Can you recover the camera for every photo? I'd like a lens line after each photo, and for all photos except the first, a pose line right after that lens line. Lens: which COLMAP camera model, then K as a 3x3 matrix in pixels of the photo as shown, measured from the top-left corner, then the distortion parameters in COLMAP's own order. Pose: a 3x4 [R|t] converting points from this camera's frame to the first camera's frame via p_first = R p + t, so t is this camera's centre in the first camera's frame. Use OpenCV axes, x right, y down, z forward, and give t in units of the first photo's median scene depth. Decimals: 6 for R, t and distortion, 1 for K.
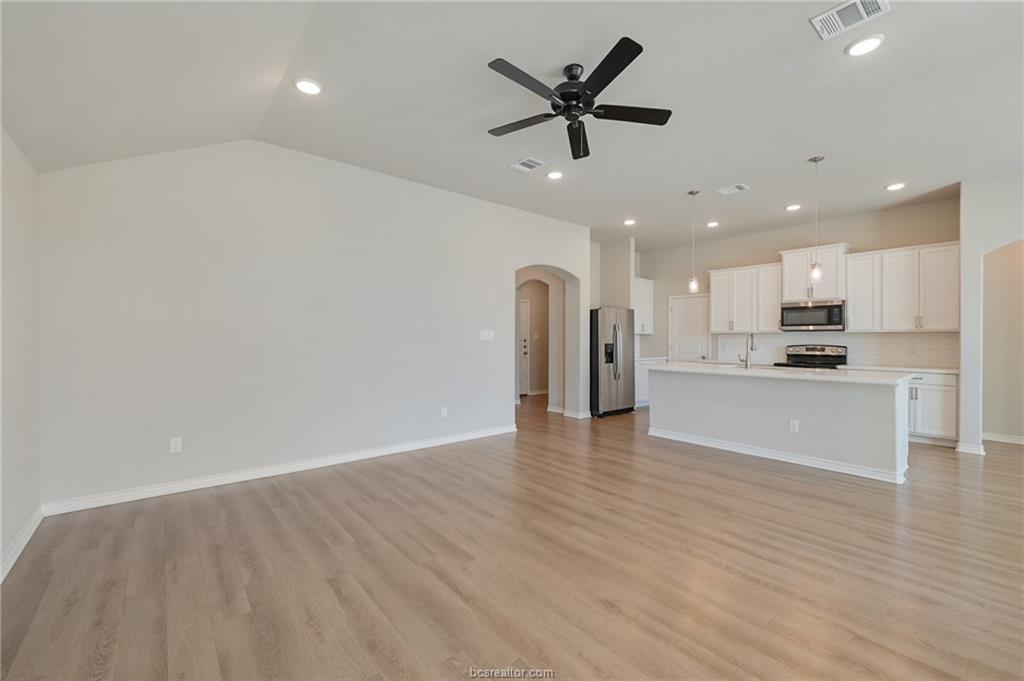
lens RADIAL K [[419.3, 0, 511.7], [0, 419.3, 342.2], [0, 0, 1]] dist [0.001814, 0.000062]
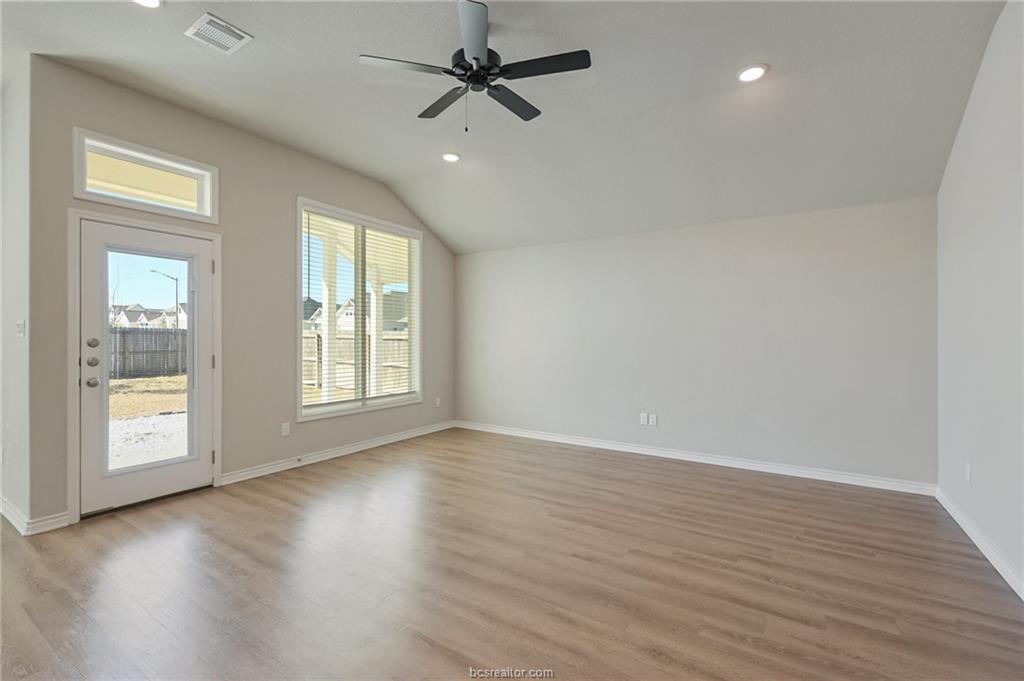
lens RADIAL K [[442.6, 0, 514.0], [0, 442.6, 338.0], [0, 0, 1]] dist [-0.001690, -0.000309]
pose [[-0.958438, -0.004742, -0.285261, 0.331823], [-0.002114, 0.999952, -0.009519, 0.002319], [0.285293, -0.008520, -0.958403, 1.909592]]
